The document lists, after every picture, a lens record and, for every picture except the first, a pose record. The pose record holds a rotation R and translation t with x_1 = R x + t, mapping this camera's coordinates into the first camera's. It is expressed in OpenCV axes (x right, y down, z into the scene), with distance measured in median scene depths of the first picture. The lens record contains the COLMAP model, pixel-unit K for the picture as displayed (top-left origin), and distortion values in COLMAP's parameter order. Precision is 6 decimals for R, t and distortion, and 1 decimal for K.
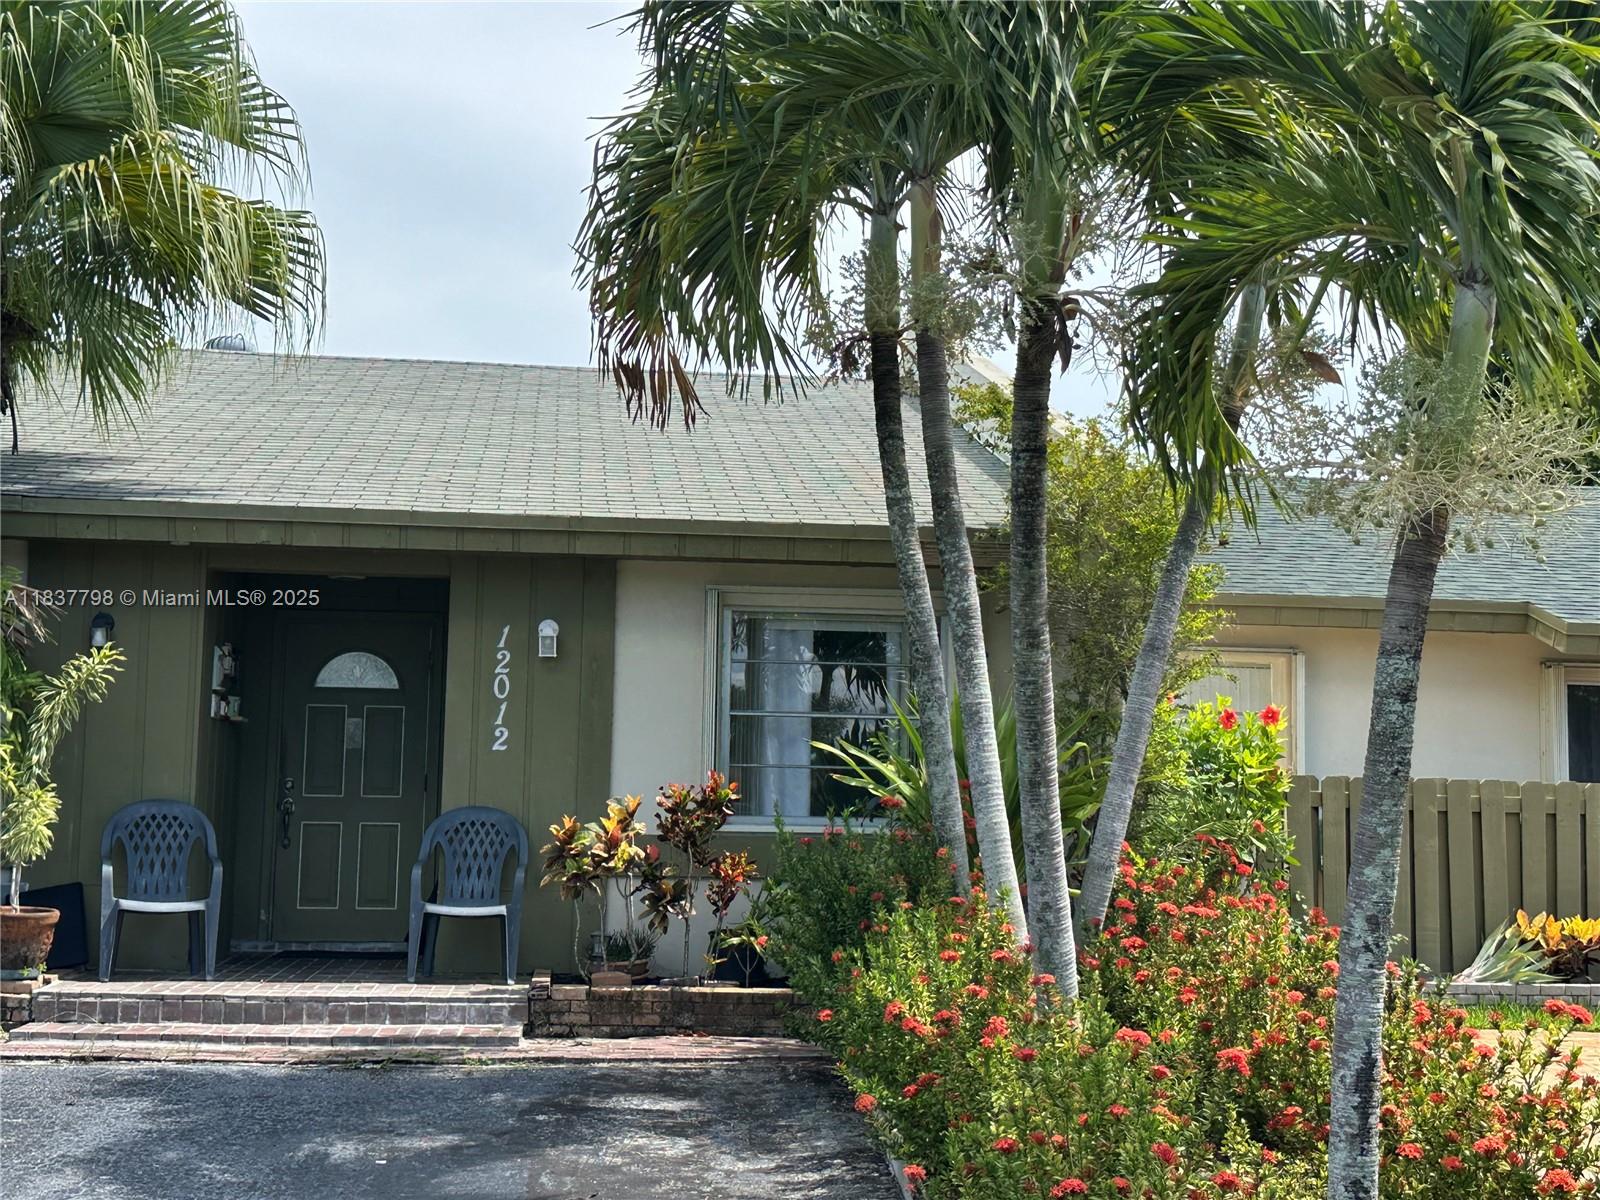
lens RADIAL K [[2241.2, 0, 801.1], [0, 2241.2, 603.0], [0, 0, 1]] dist [0.147713, 0.000000]
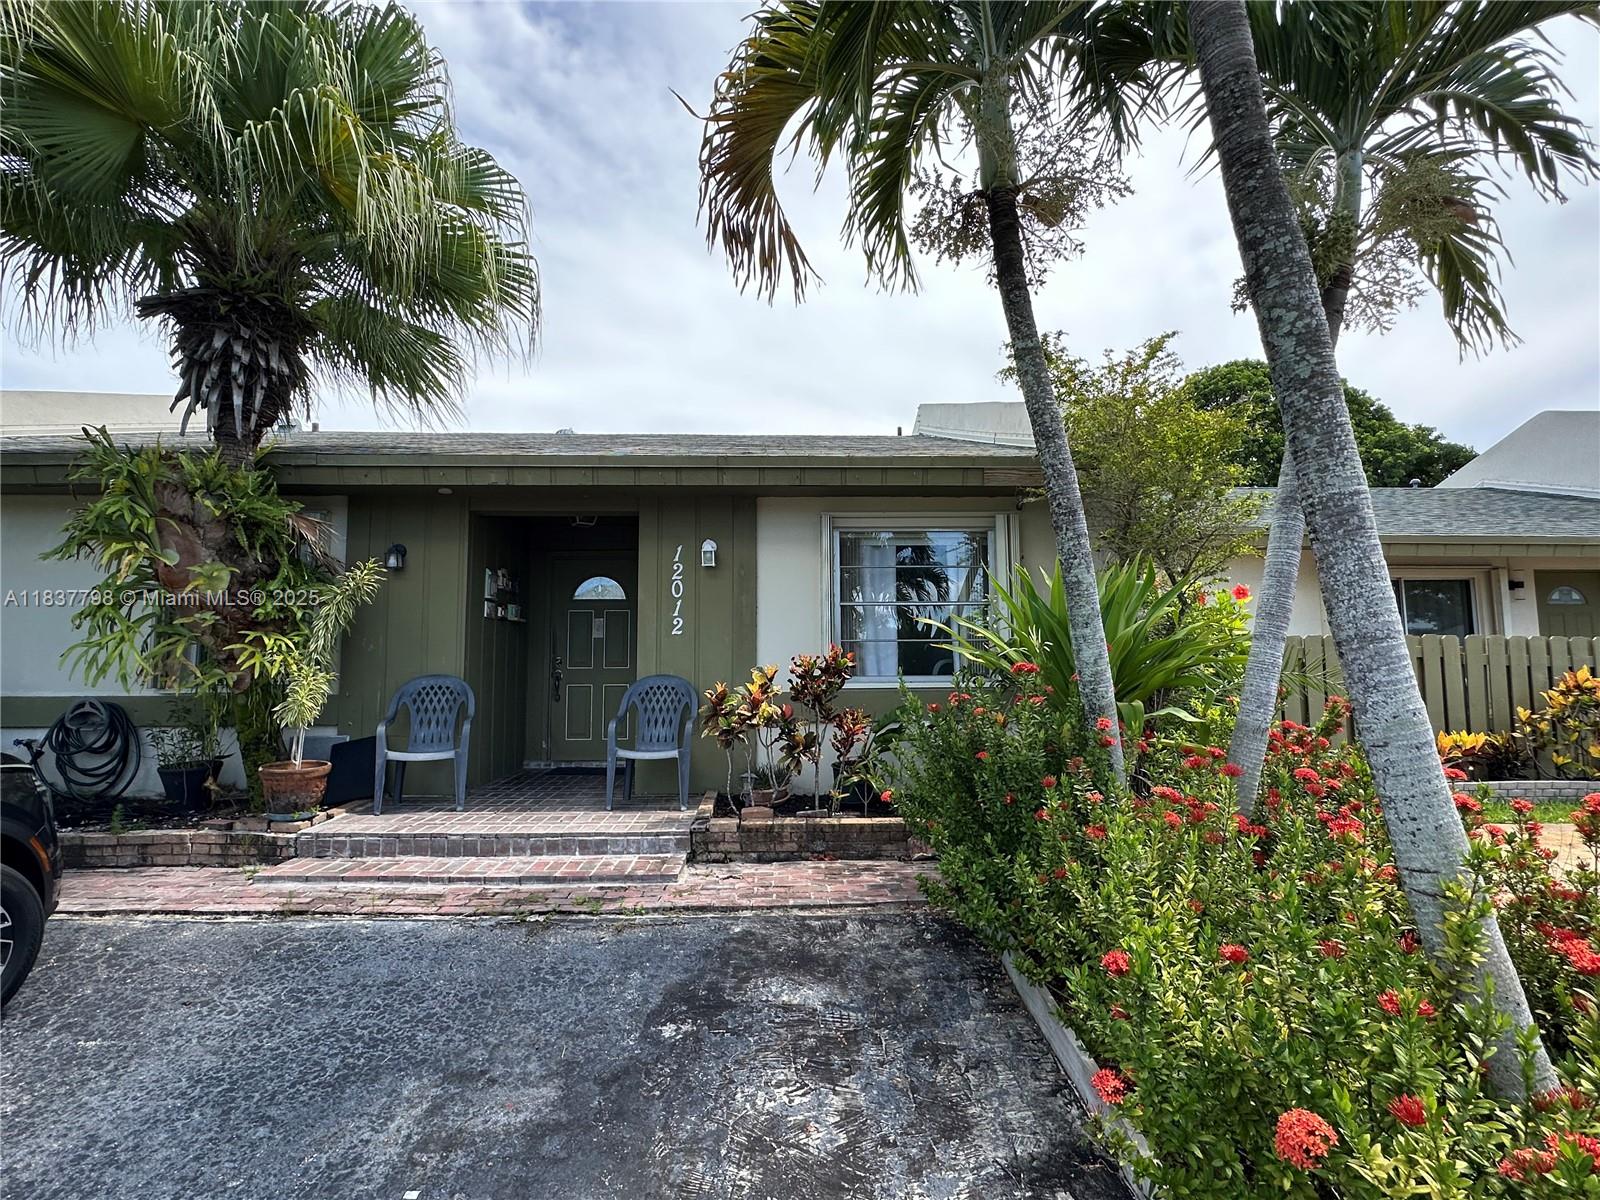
lens RADIAL K [[792.1, 0, 803.4], [0, 792.1, 597.9], [0, 0, 1]] dist [0.003282, 0.000443]
pose [[0.998152, -0.030830, -0.052369, -0.032100], [0.031297, 0.999477, 0.008123, 0.045155], [0.052091, -0.009747, 0.998595, 0.559609]]
